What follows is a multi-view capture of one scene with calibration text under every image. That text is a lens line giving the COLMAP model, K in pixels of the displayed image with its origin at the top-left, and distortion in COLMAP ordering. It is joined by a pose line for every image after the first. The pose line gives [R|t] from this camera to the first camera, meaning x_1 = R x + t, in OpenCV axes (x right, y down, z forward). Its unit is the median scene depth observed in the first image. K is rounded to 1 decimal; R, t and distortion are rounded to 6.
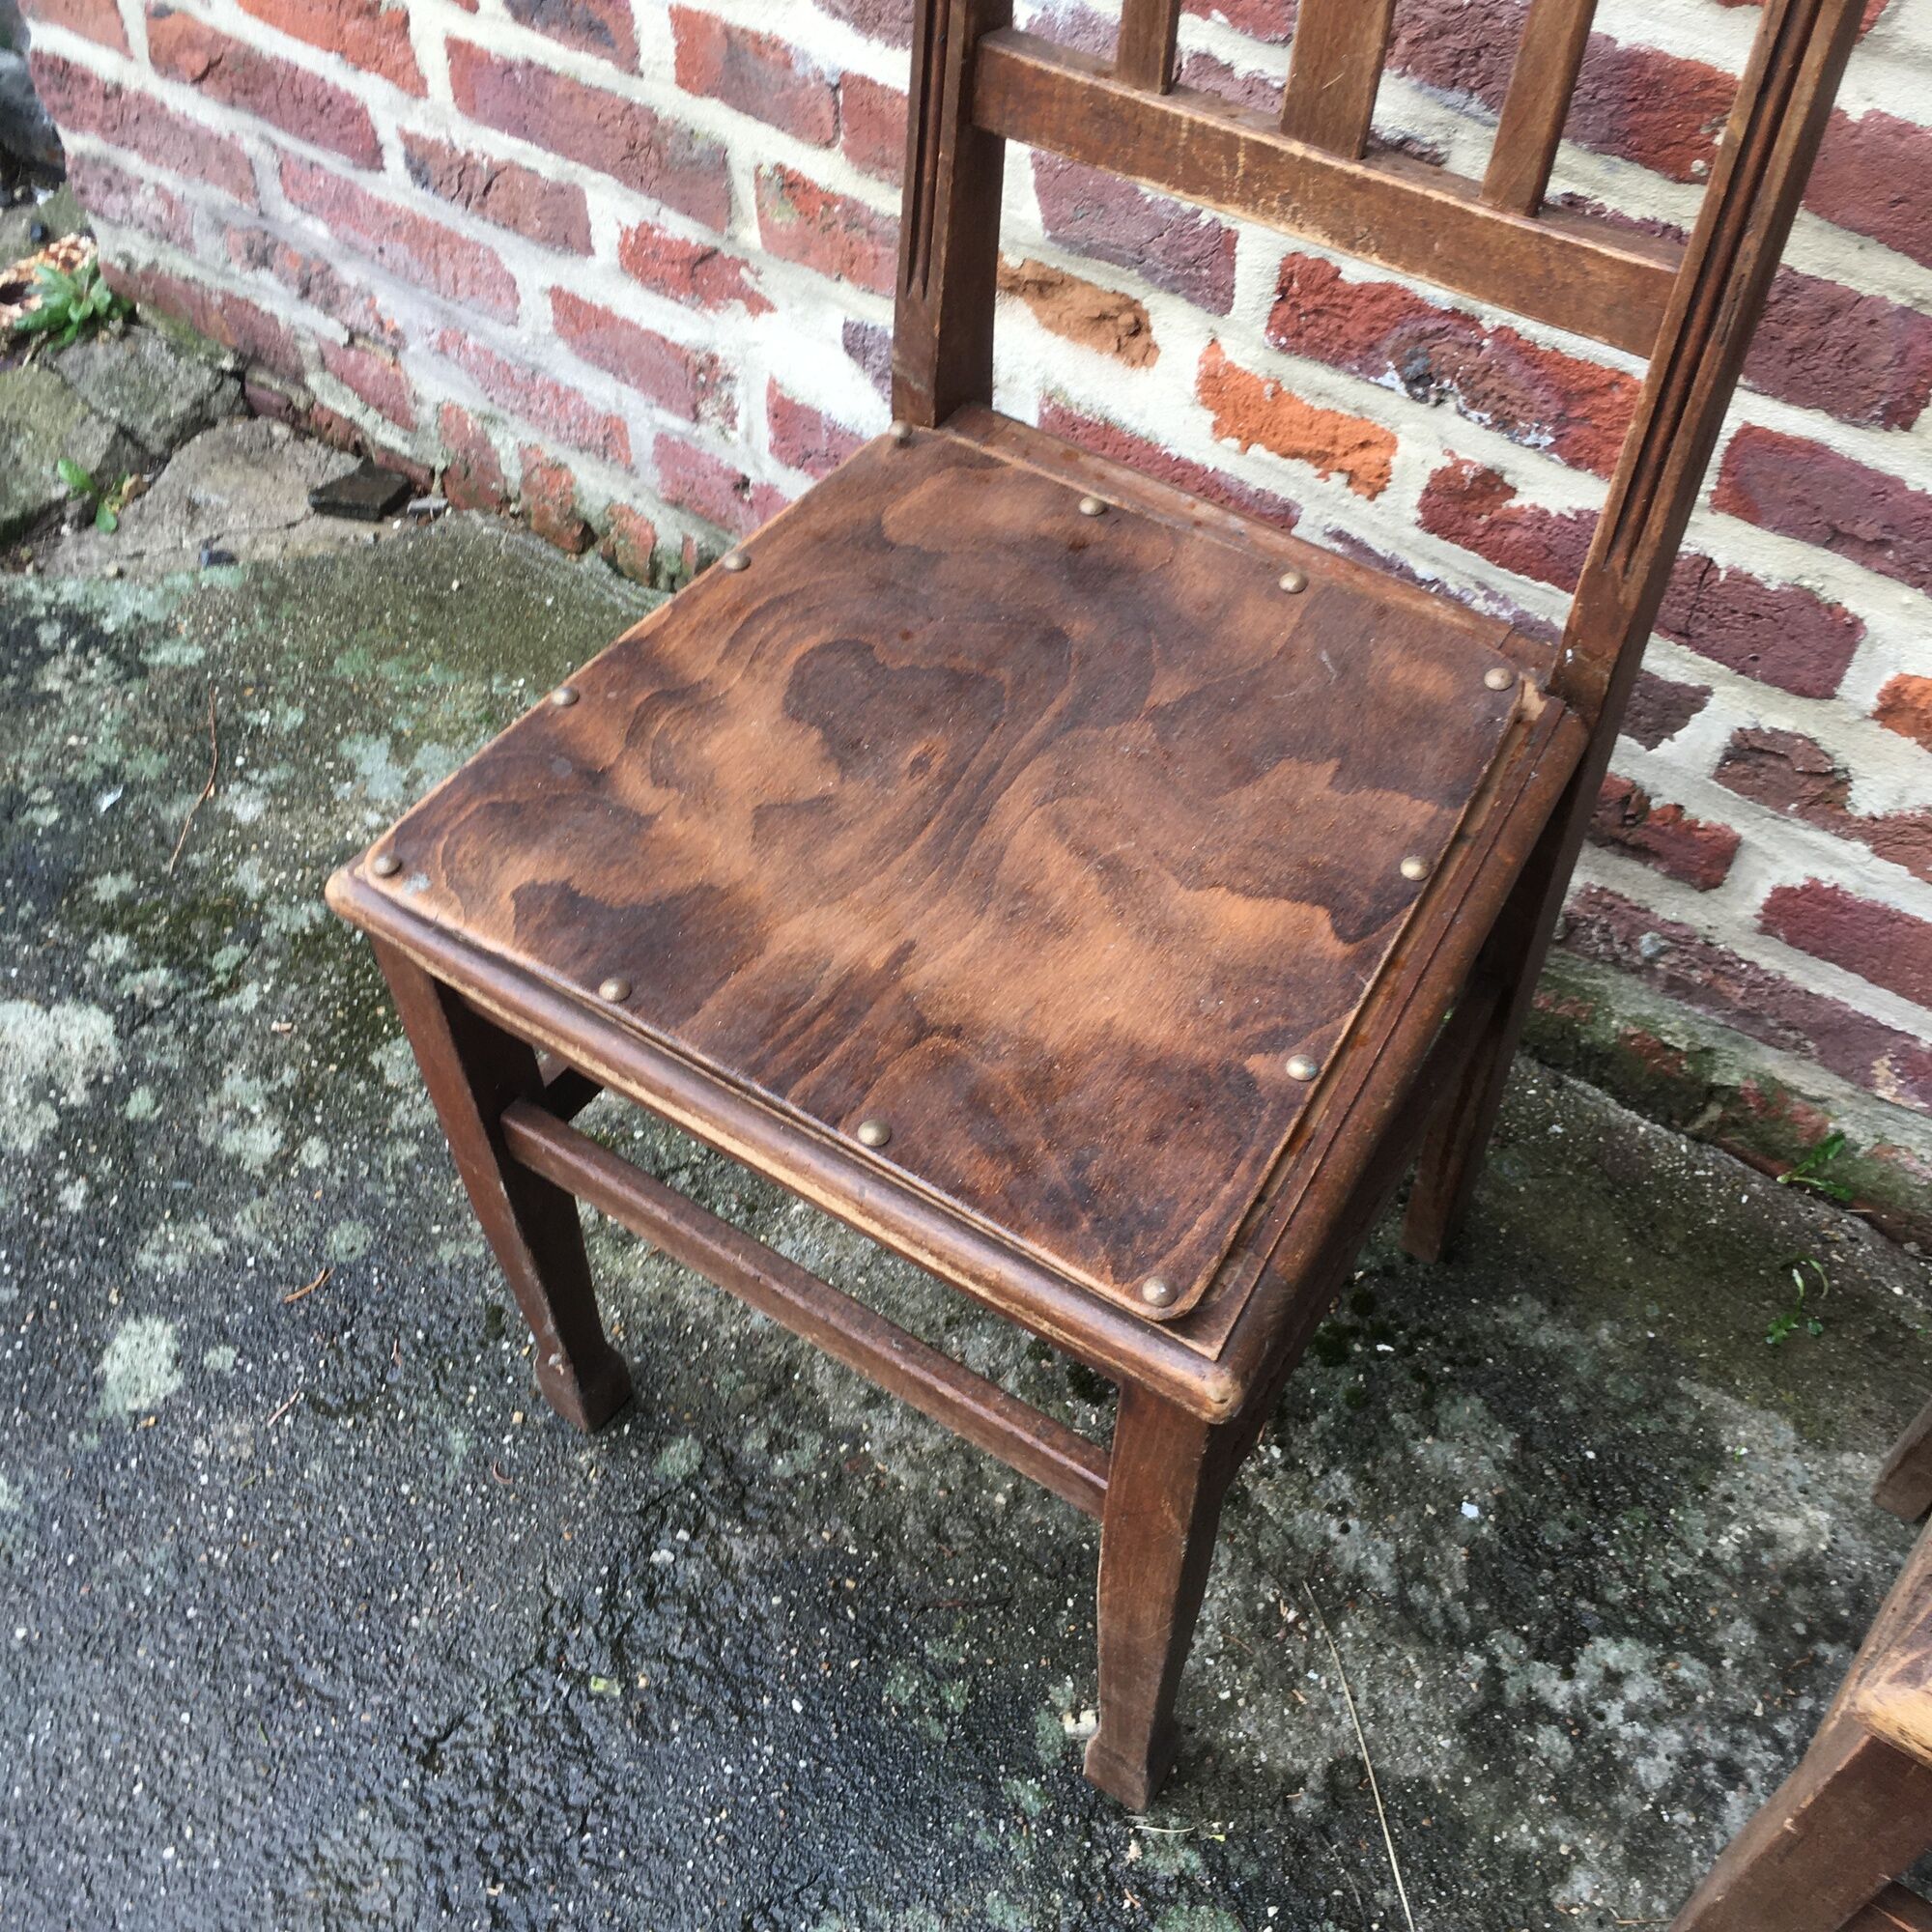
lens RADIAL K [[2193.6, 0, 944.9], [0, 2193.6, 958.8], [0, 0, 1]] dist [0.041554, 0.000000]
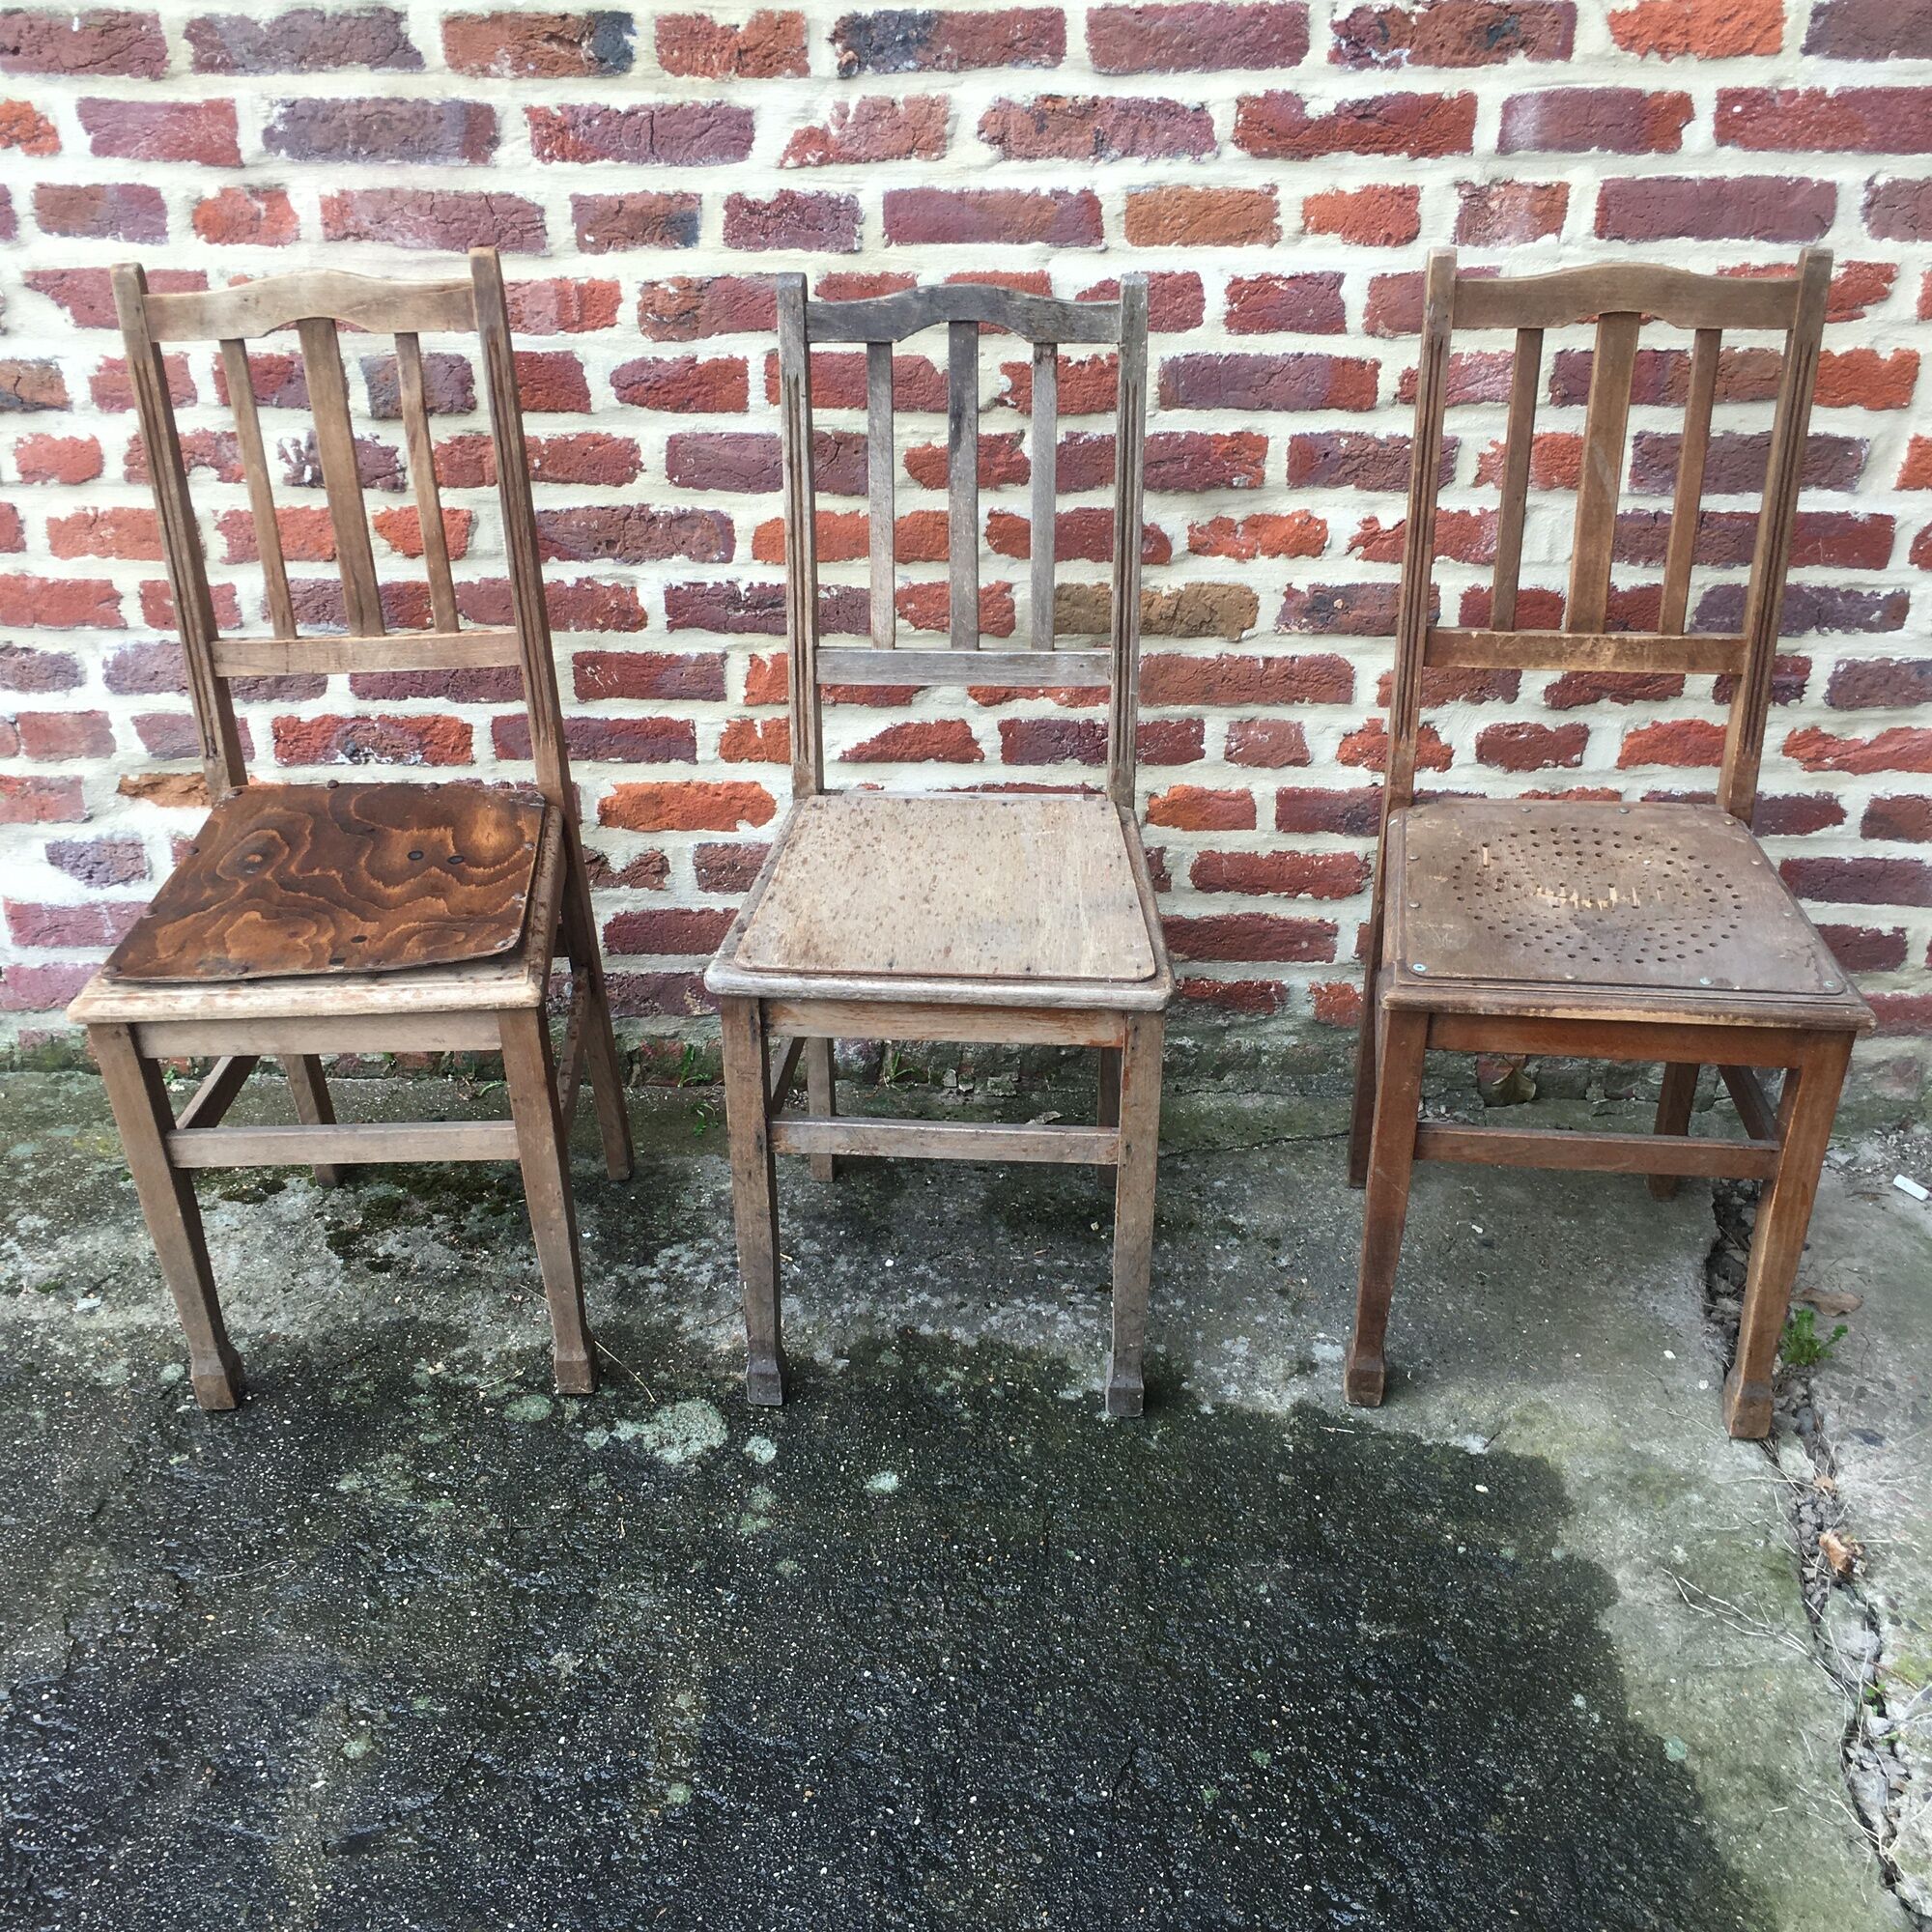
lens RADIAL K [[2193.6, 0, 970.7], [0, 2193.6, 957.1], [0, 0, 1]] dist [0.041554, 0.000000]
pose [[0.835679, -0.276239, 0.474693, -0.345558], [0.438897, 0.855474, -0.274833, 0.736260], [-0.330168, 0.438013, 0.836142, -0.886547]]
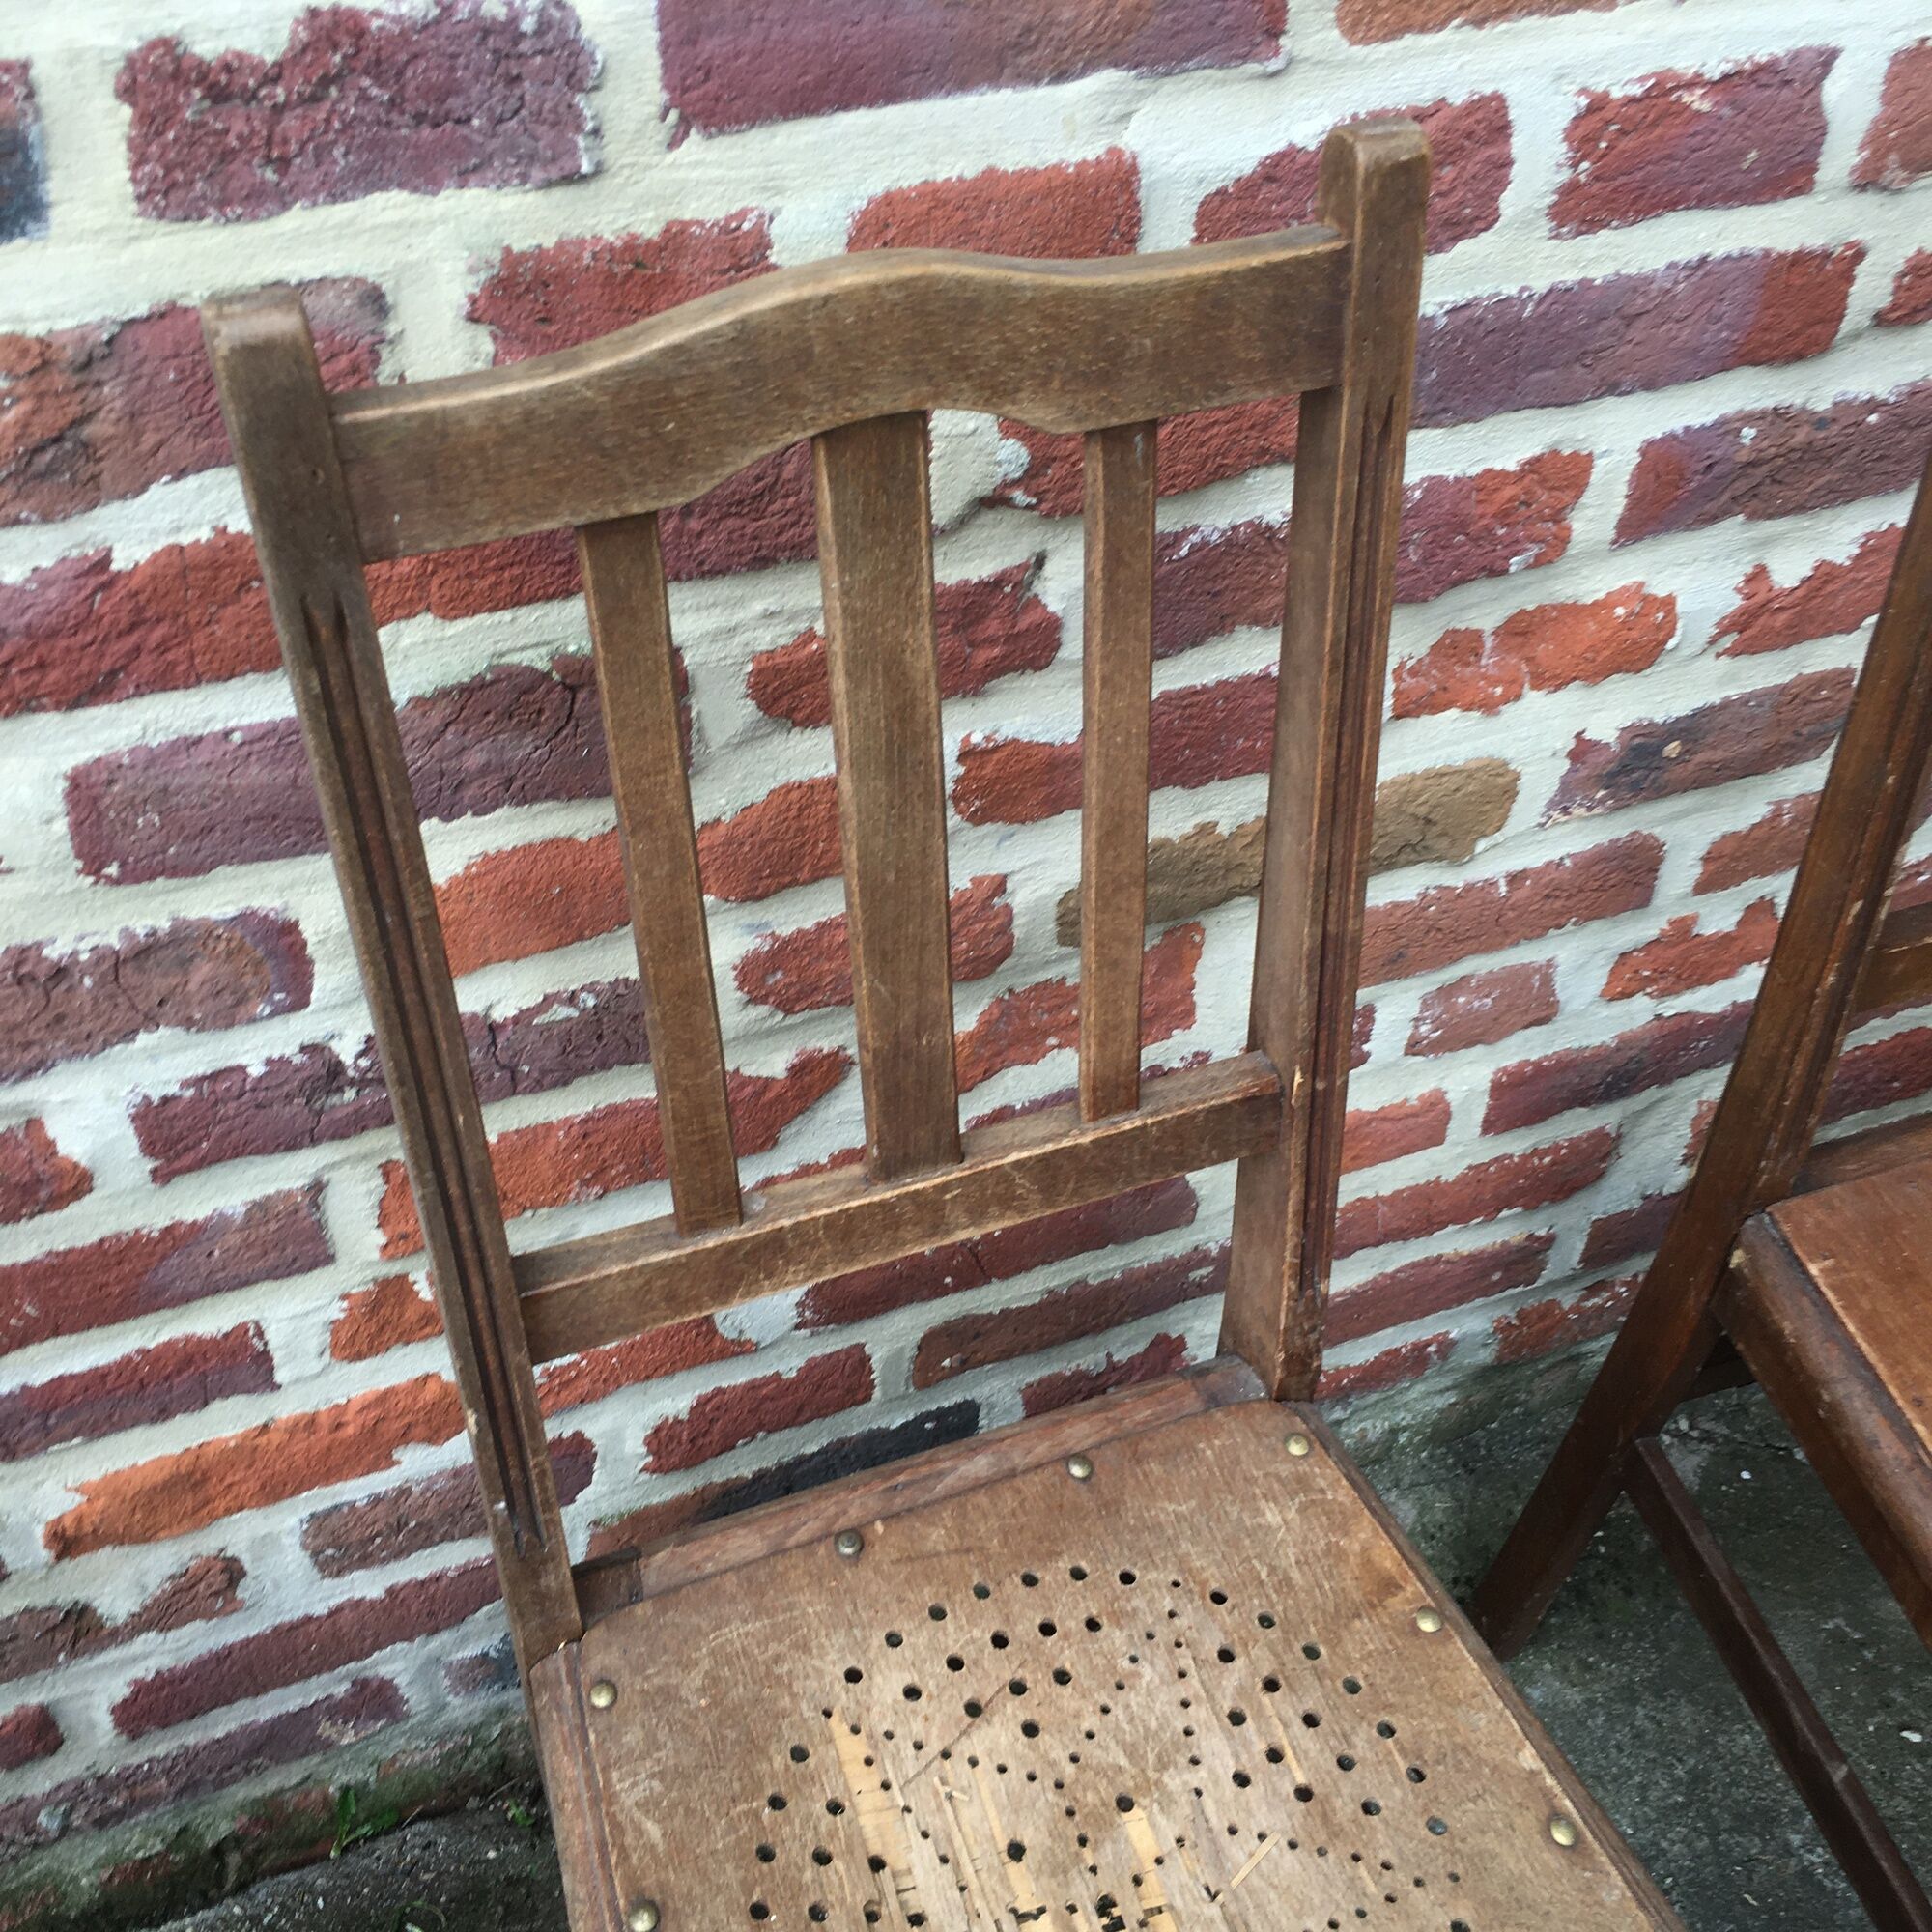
lens RADIAL K [[2193.6, 0, 952.1], [0, 2193.6, 930.8], [0, 0, 1]] dist [0.041554, 0.000000]
pose [[0.547994, -0.579365, 0.603356, 0.198444], [0.640608, 0.754498, 0.142670, -0.185886], [-0.537889, 0.308333, 0.784606, -0.021006]]
